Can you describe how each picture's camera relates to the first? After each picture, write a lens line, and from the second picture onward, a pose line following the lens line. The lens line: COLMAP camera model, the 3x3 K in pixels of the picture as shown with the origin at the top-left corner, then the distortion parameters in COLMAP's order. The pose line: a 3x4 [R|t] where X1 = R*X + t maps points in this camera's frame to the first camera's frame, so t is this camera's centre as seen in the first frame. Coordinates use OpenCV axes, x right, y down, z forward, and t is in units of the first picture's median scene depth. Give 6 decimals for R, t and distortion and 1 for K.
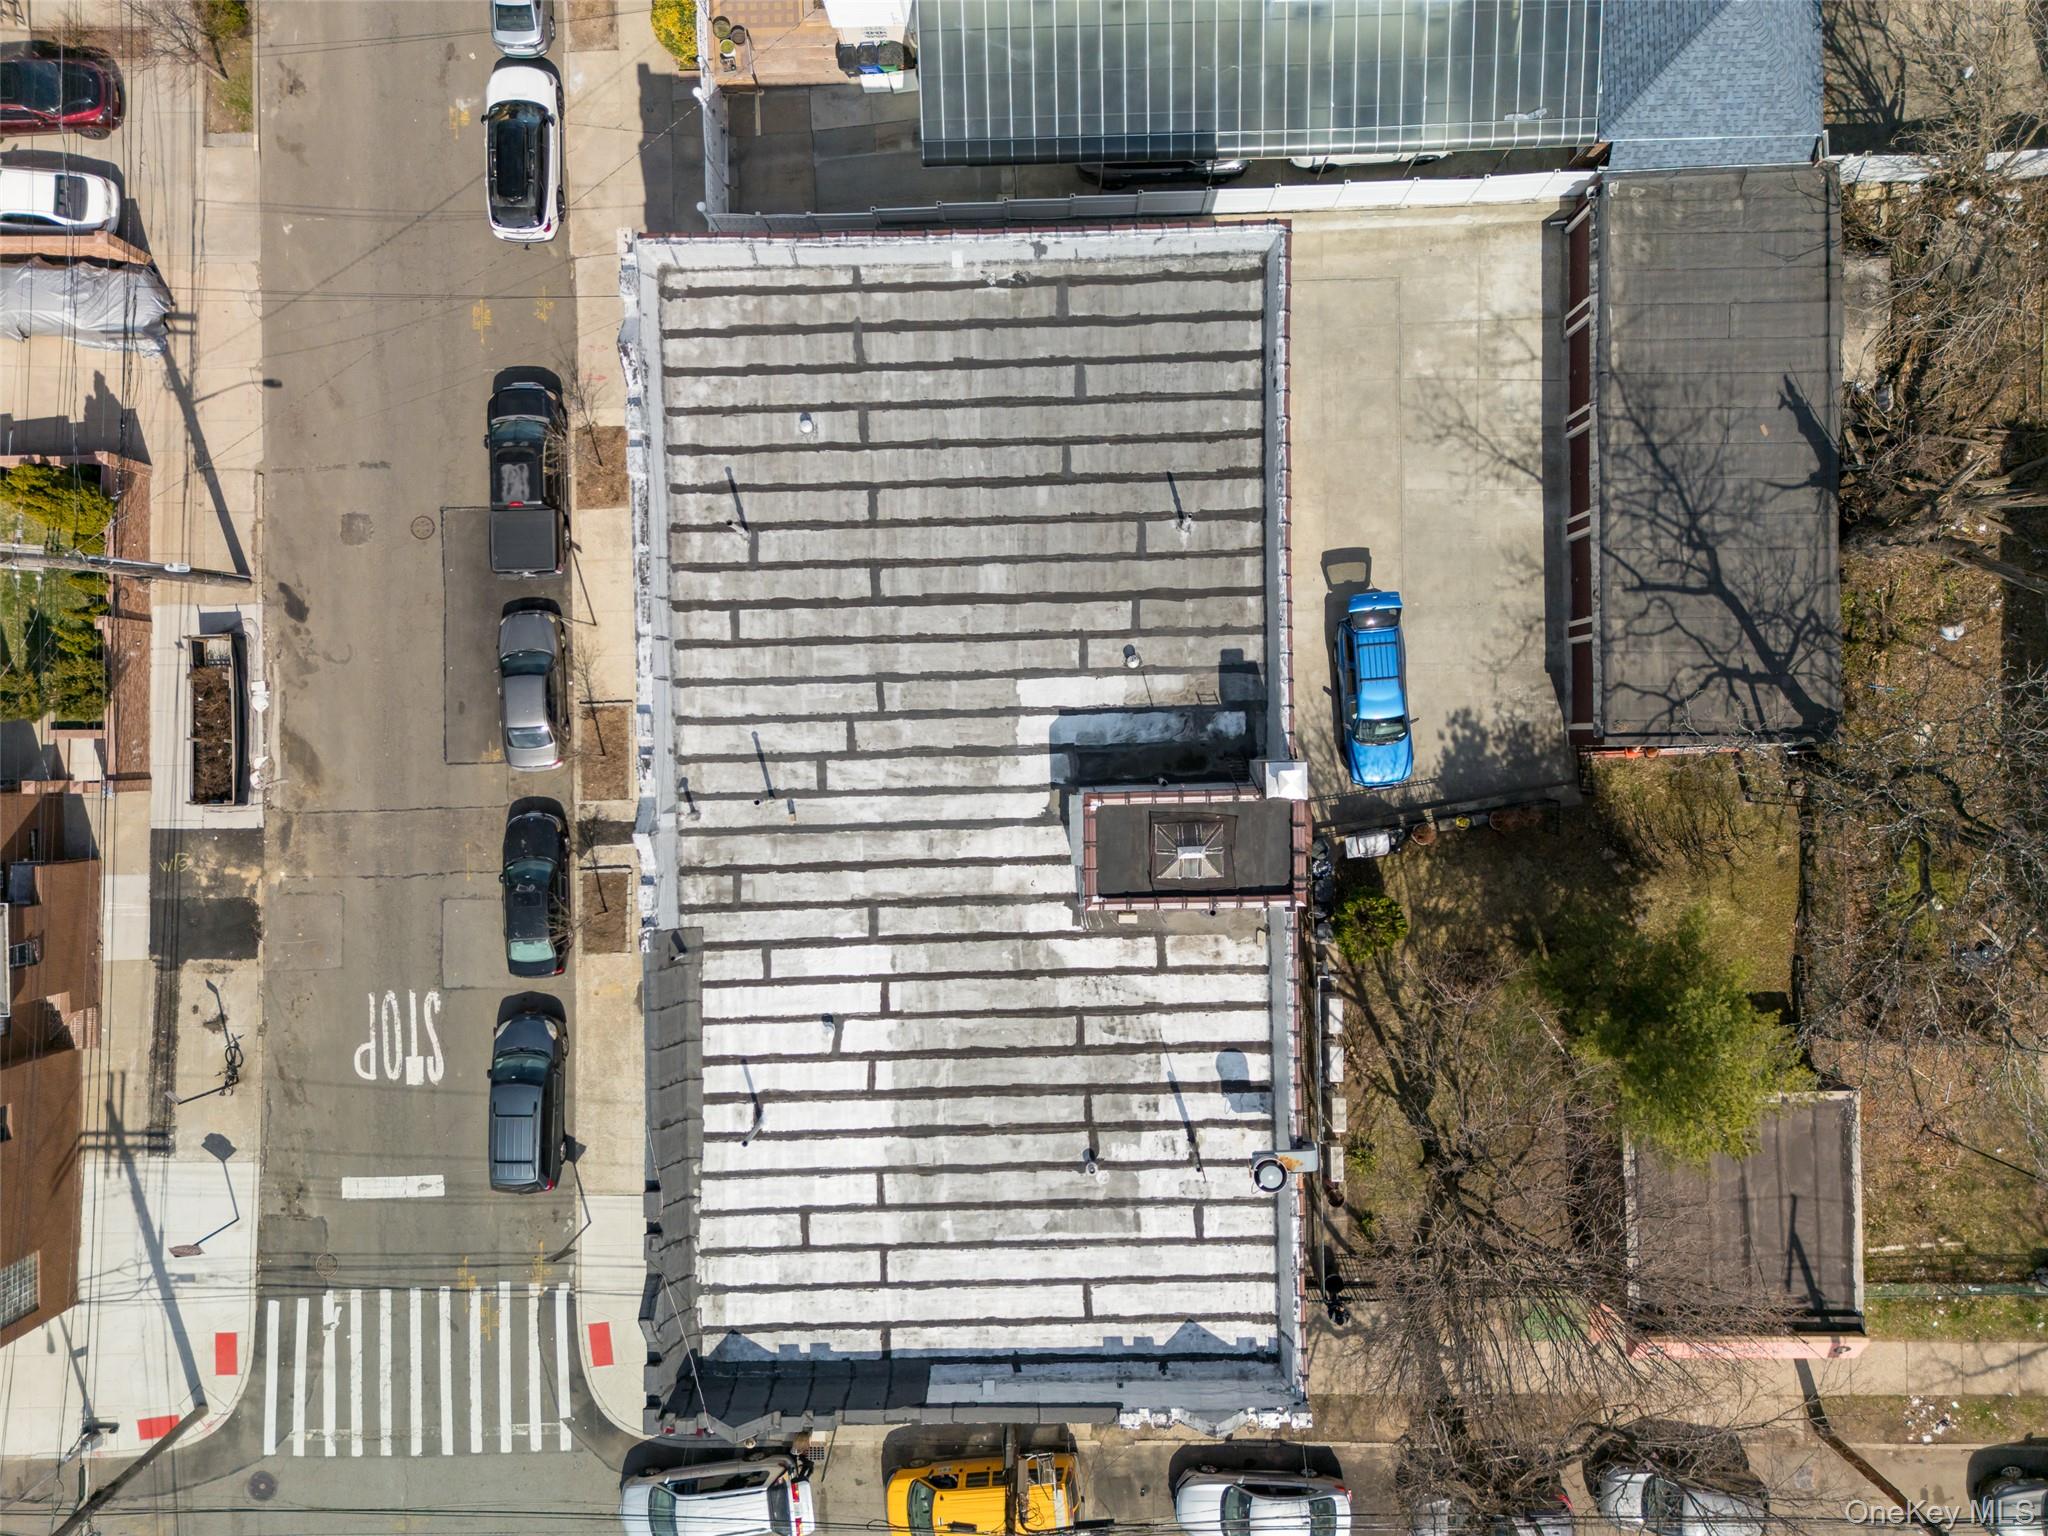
lens RADIAL K [[1498.2, 0, 1029.0], [0, 1498.2, 763.6], [0, 0, 1]] dist [0.093878, -0.094902]
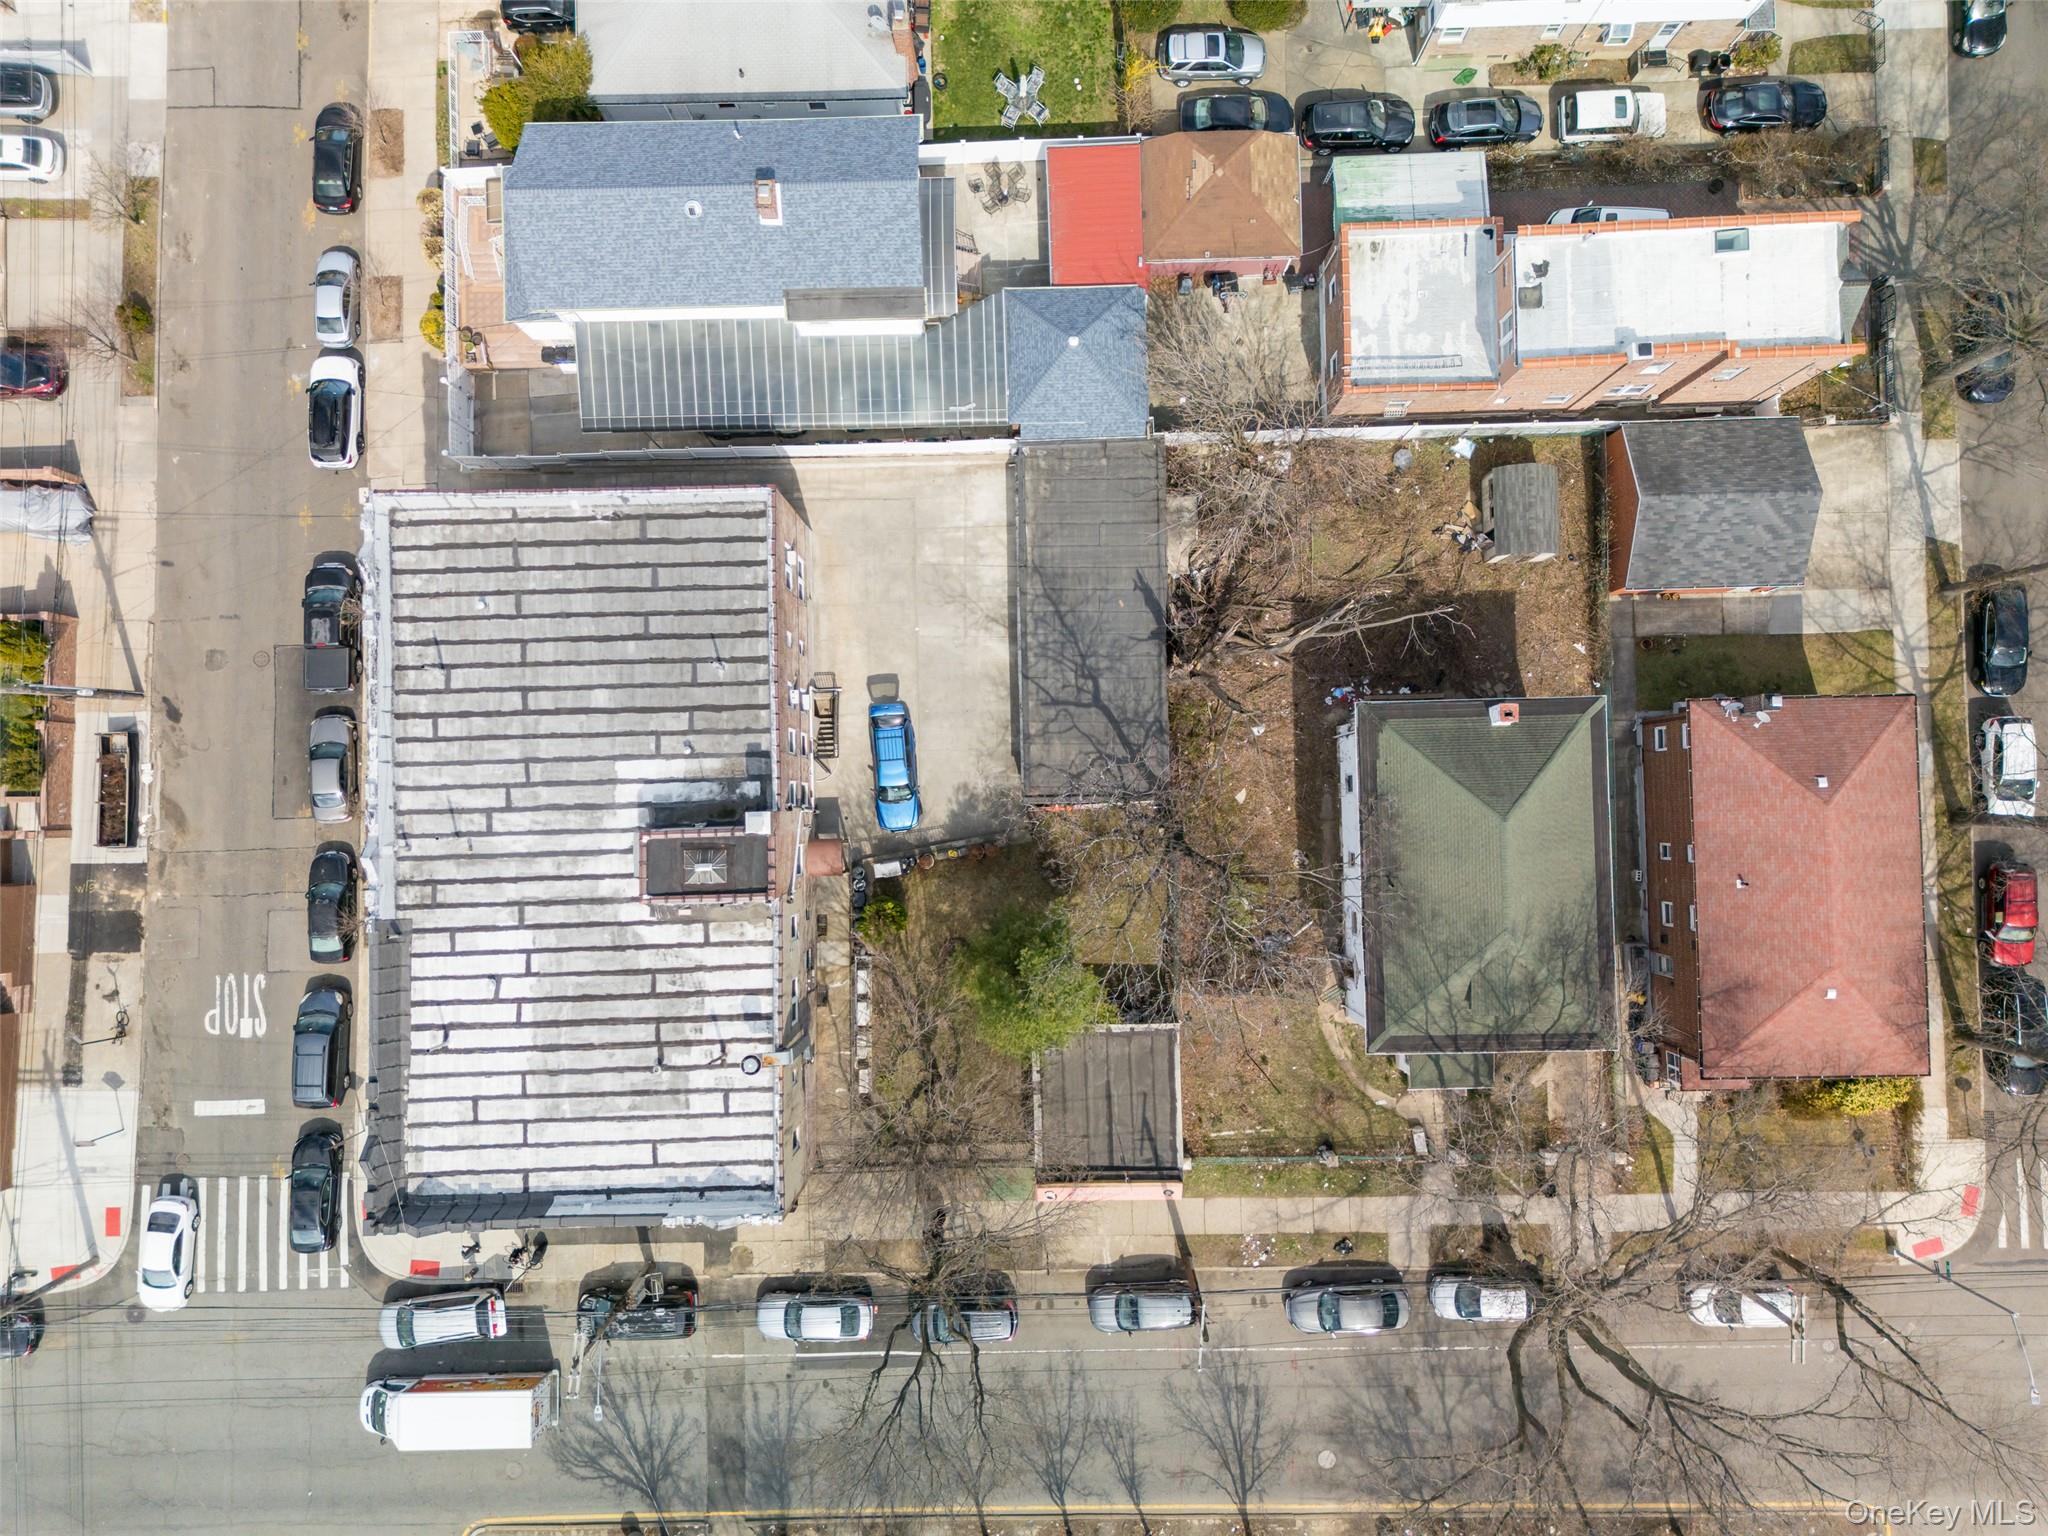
lens RADIAL K [[1502.3, 0, 1028.0], [0, 1502.3, 763.9], [0, 0, 1]] dist [0.086416, -0.086251]
pose [[0.999946, -0.002050, 0.010200, 0.413042], [0.002533, 0.998865, -0.047562, 0.023710], [-0.010091, 0.047586, 0.998816, -0.606750]]
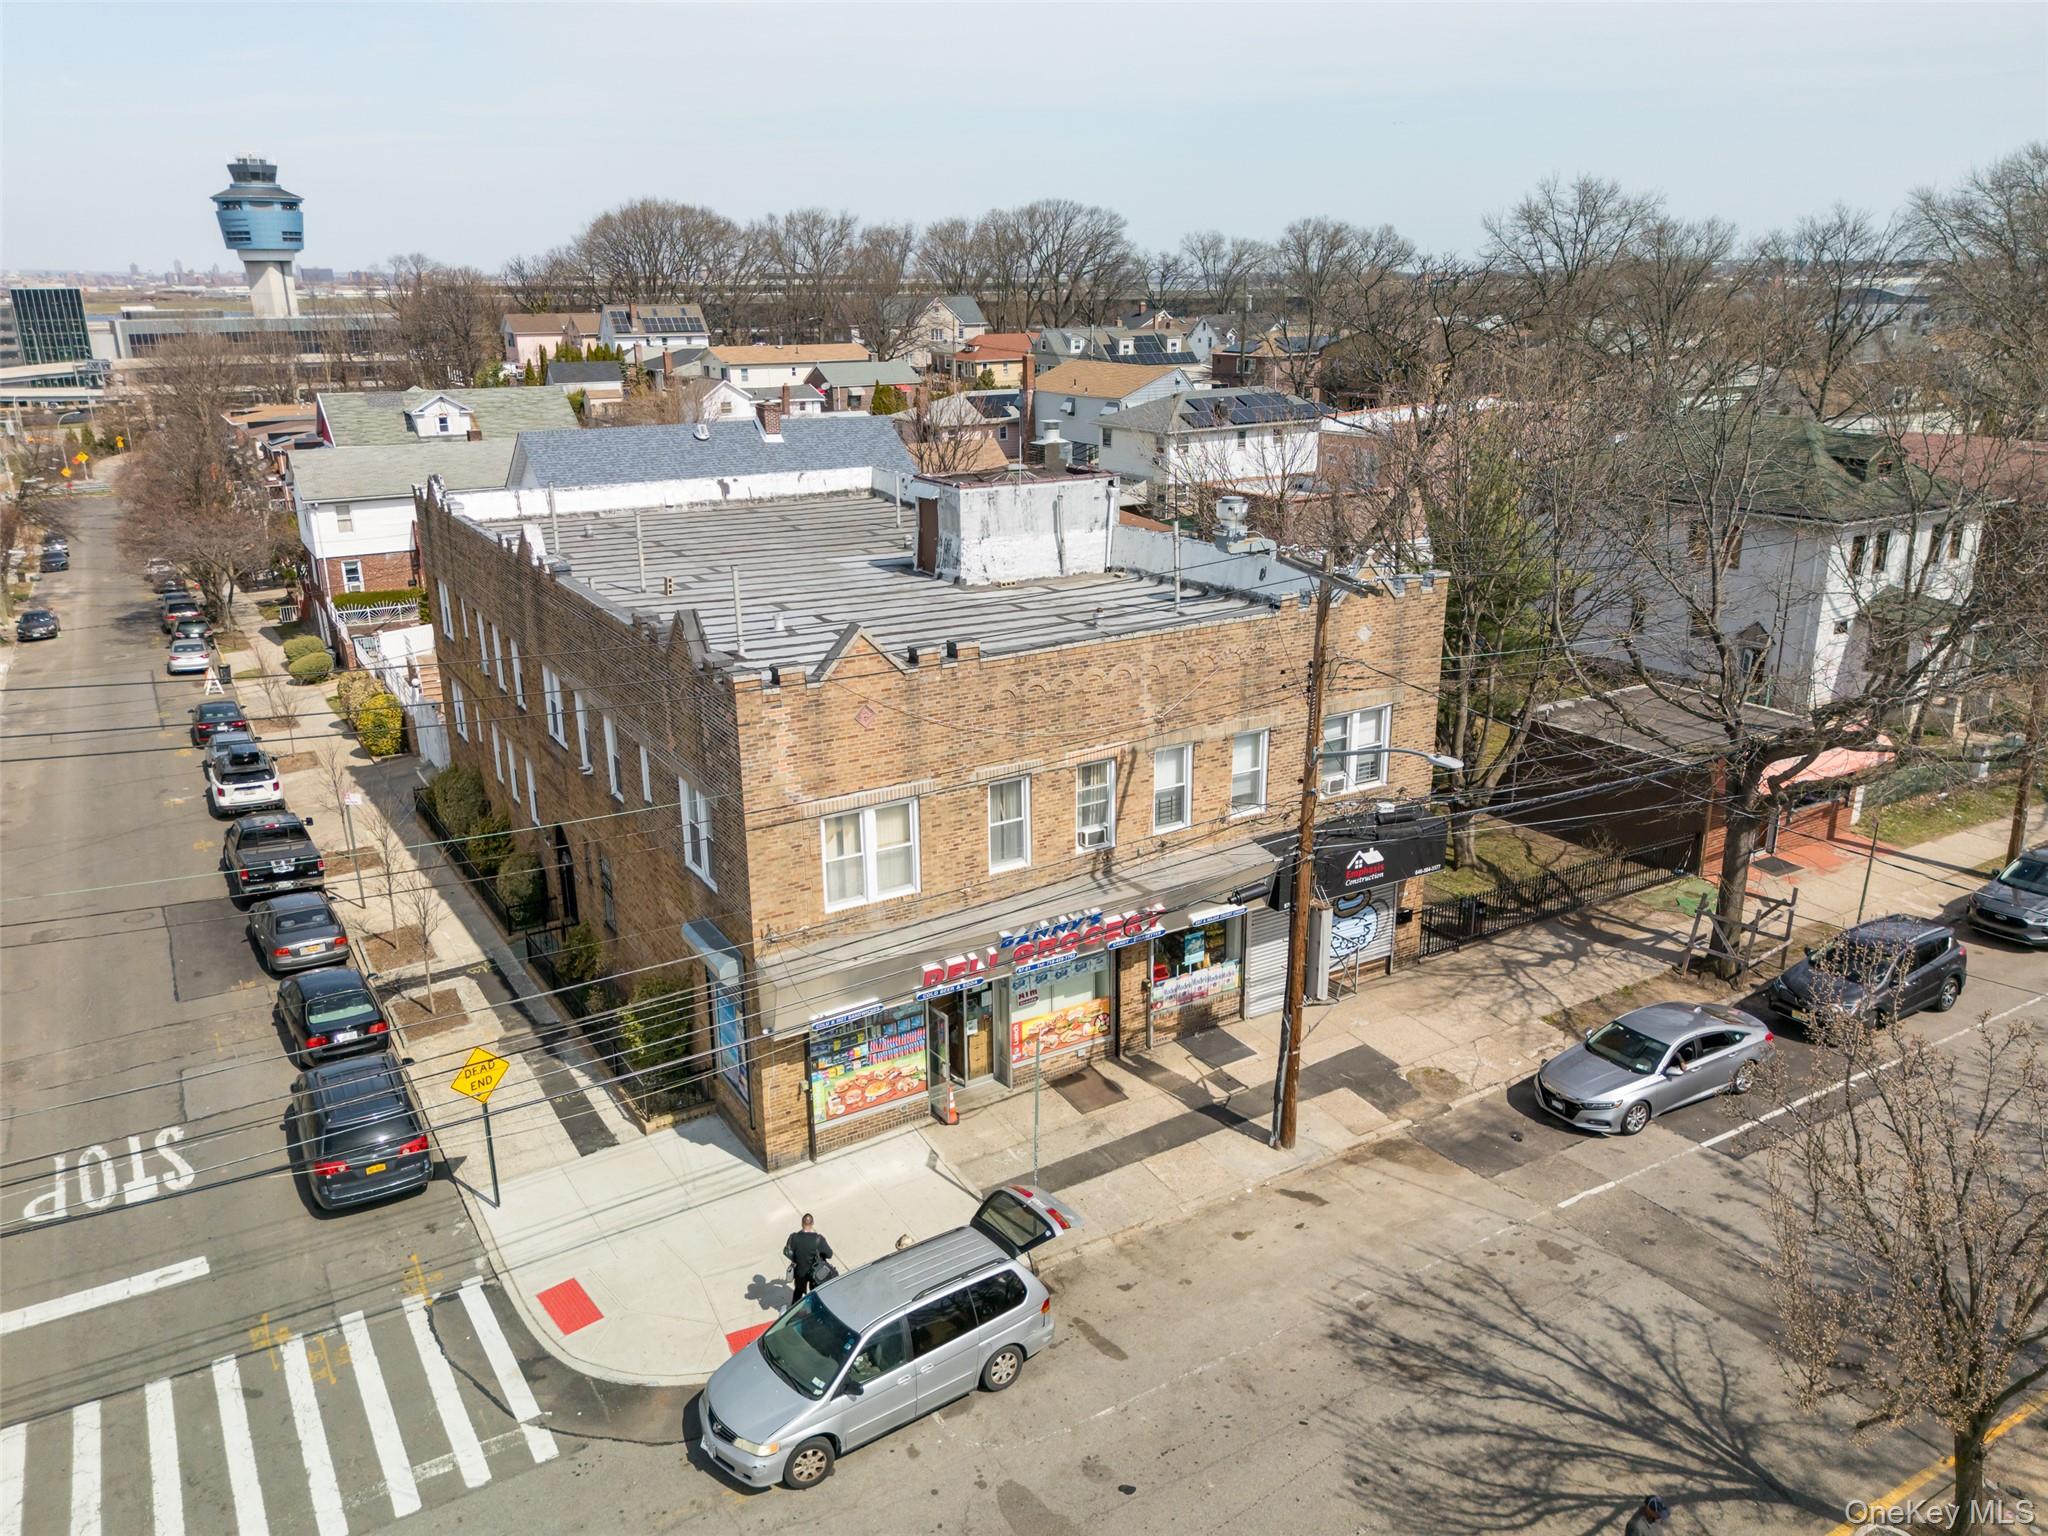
lens RADIAL K [[1502.3, 0, 1028.0], [0, 1502.3, 763.9], [0, 0, 1]] dist [0.086416, -0.086251]
pose [[0.869684, -0.139708, 0.473425, -0.445749], [0.493608, 0.246573, -0.833998, 1.035665], [-0.000217, 0.959001, 0.283401, 0.818182]]
